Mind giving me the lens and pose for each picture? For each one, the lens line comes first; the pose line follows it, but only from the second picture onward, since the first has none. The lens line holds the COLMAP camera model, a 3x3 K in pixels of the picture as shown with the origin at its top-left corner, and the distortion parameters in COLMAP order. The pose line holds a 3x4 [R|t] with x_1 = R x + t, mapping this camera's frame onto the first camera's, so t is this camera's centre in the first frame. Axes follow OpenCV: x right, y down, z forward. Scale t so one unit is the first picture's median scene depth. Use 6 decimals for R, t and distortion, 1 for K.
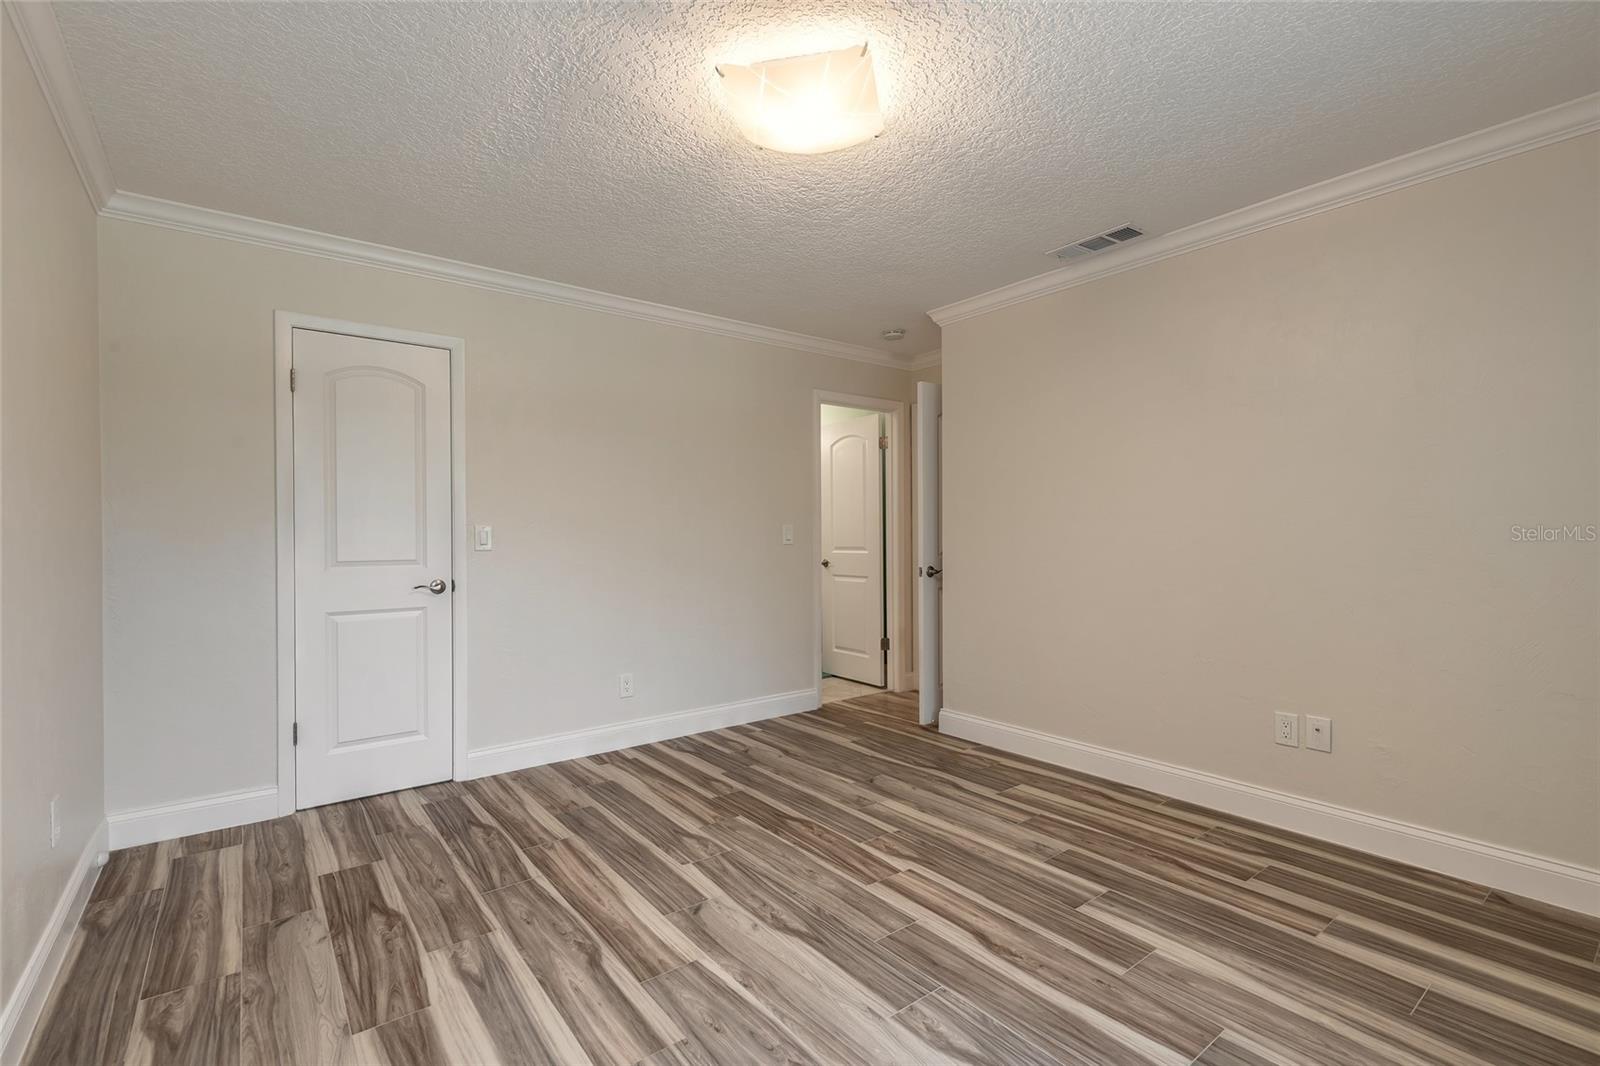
lens RADIAL K [[726.7, 0, 799.8], [0, 726.7, 538.5], [0, 0, 1]] dist [0.012581, -0.001797]
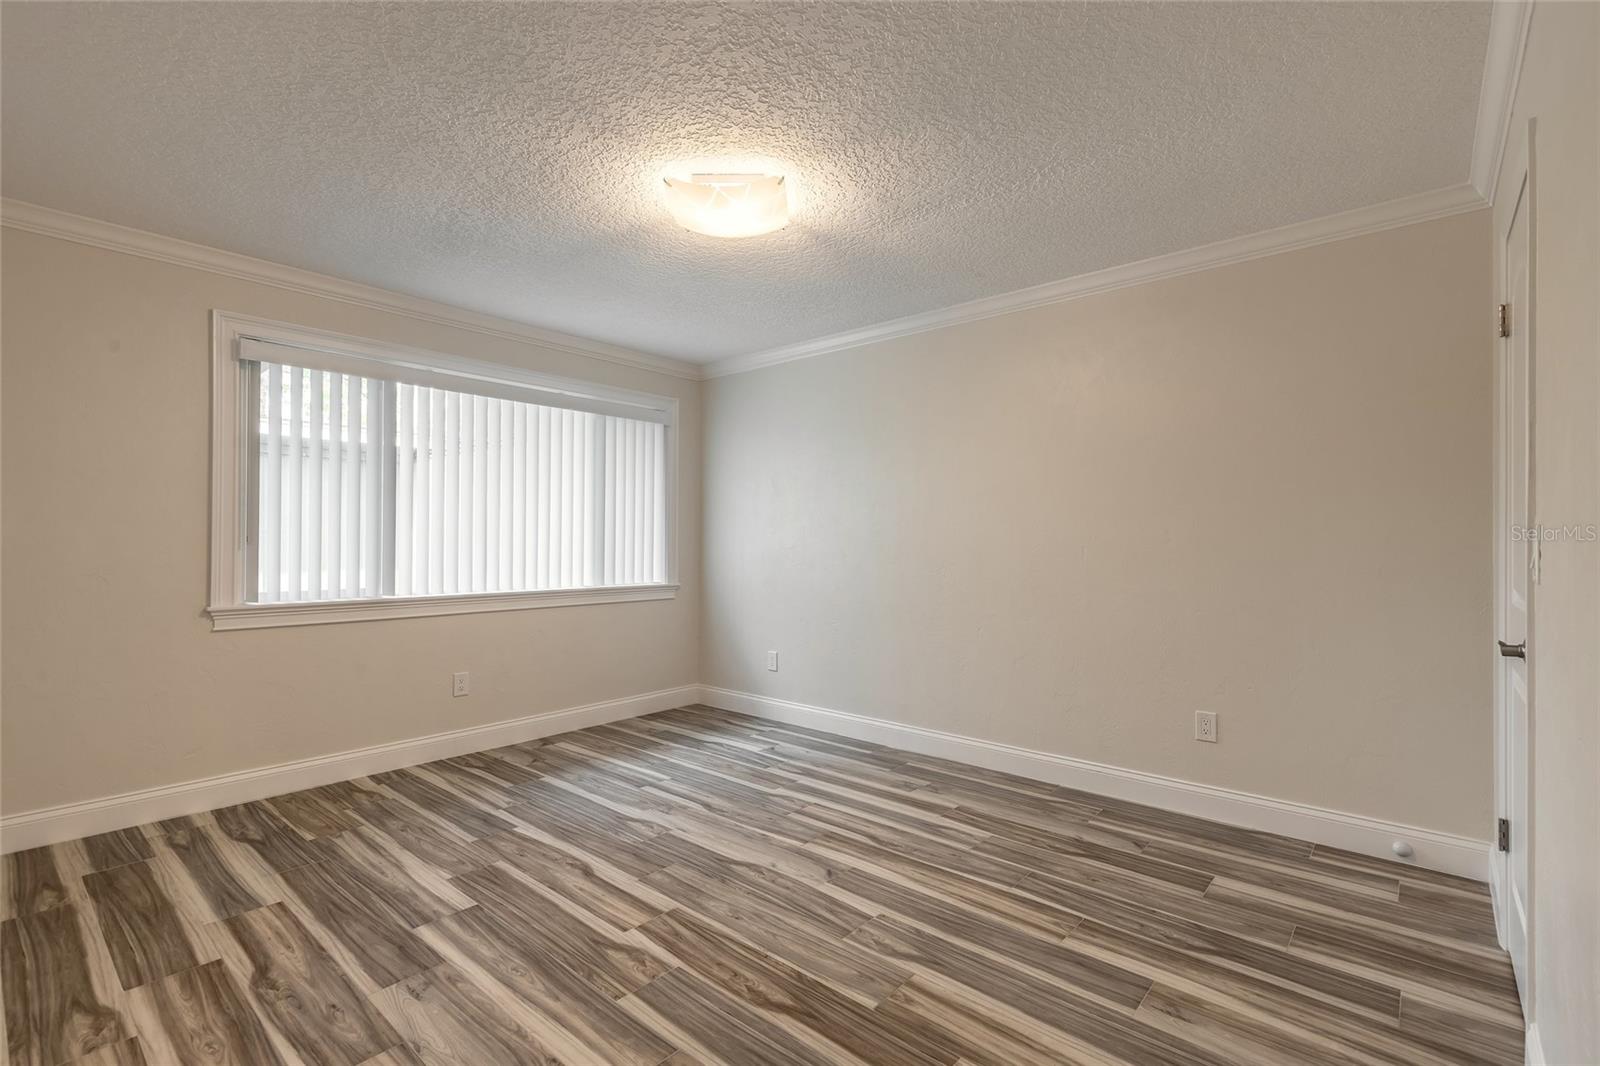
lens RADIAL K [[726.7, 0, 799.9], [0, 726.7, 534.5], [0, 0, 1]] dist [0.012581, -0.001797]
pose [[-0.980572, -0.001225, -0.196157, 0.123587], [-0.000210, 0.999987, -0.005191, -0.016219], [0.196161, -0.005049, -0.980559, 2.003260]]
